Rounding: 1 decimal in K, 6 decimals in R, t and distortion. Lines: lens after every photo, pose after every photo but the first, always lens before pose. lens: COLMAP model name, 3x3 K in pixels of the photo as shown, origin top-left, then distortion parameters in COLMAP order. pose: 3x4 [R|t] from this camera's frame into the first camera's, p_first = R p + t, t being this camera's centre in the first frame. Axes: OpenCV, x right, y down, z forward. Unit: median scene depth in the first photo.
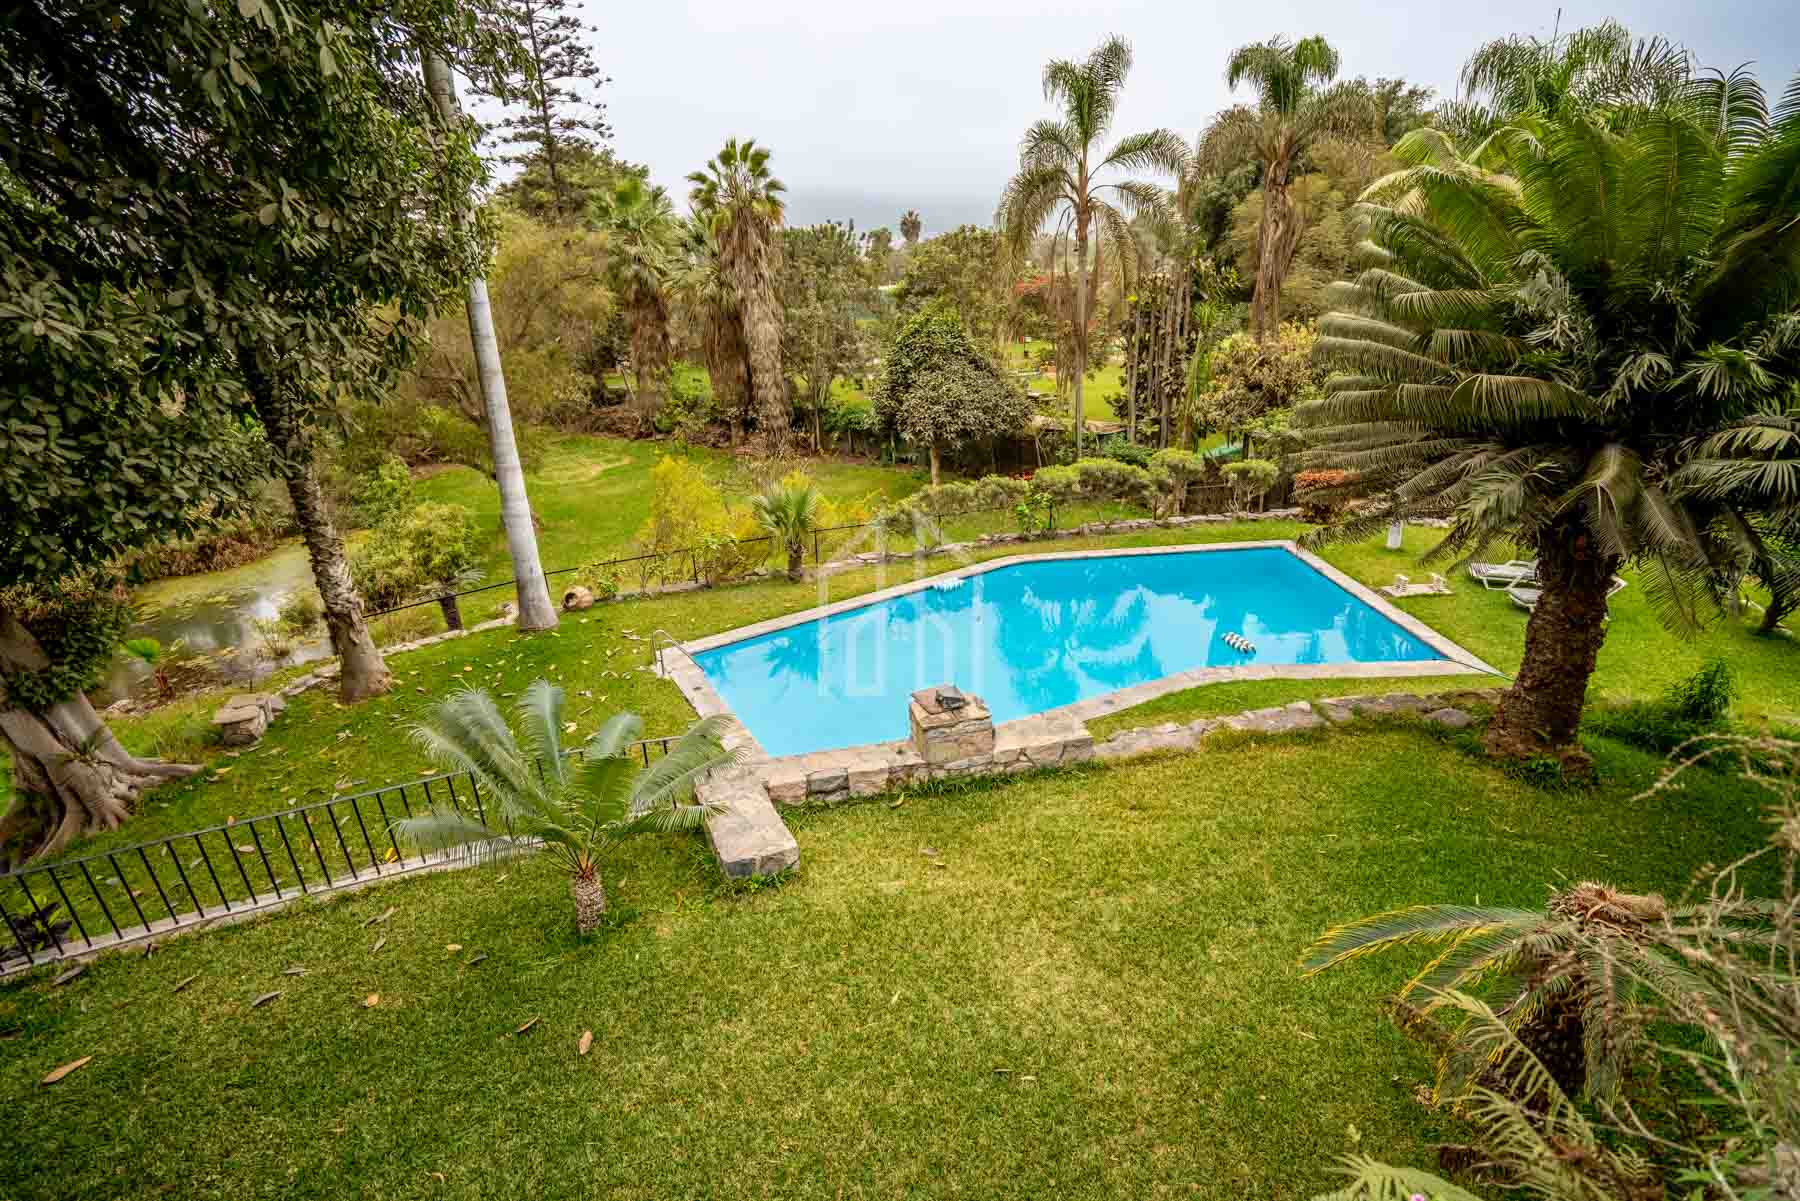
lens RADIAL K [[824.0, 0, 900.0], [0, 824.0, 600.5], [0, 0, 1]] dist [-0.059199, 0.022435]
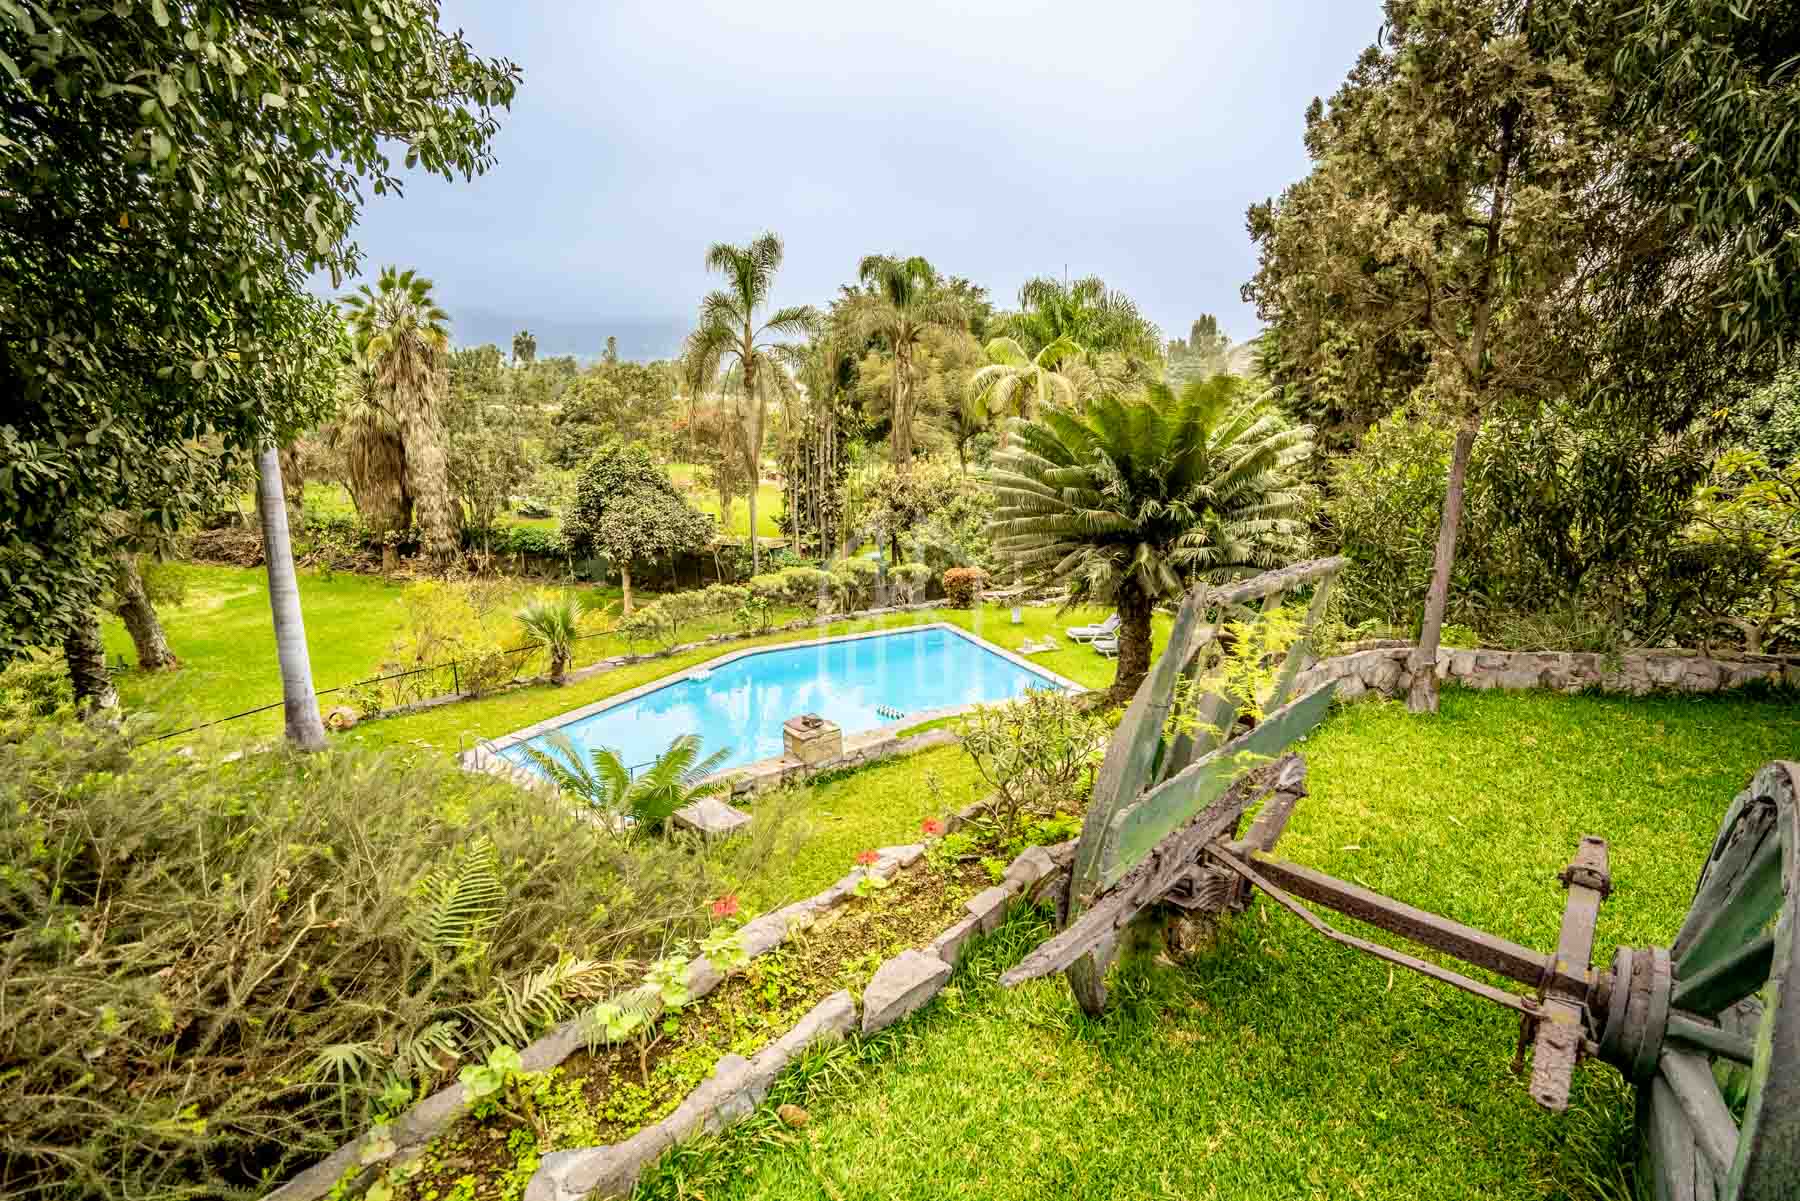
lens RADIAL K [[824.0, 0, 900.0], [0, 824.0, 600.5], [0, 0, 1]] dist [-0.059199, 0.022435]
pose [[0.899390, -0.049249, 0.434365, -0.115034], [0.108810, 0.987582, -0.113327, 0.023624], [-0.423390, 0.149188, 0.893579, -0.116066]]
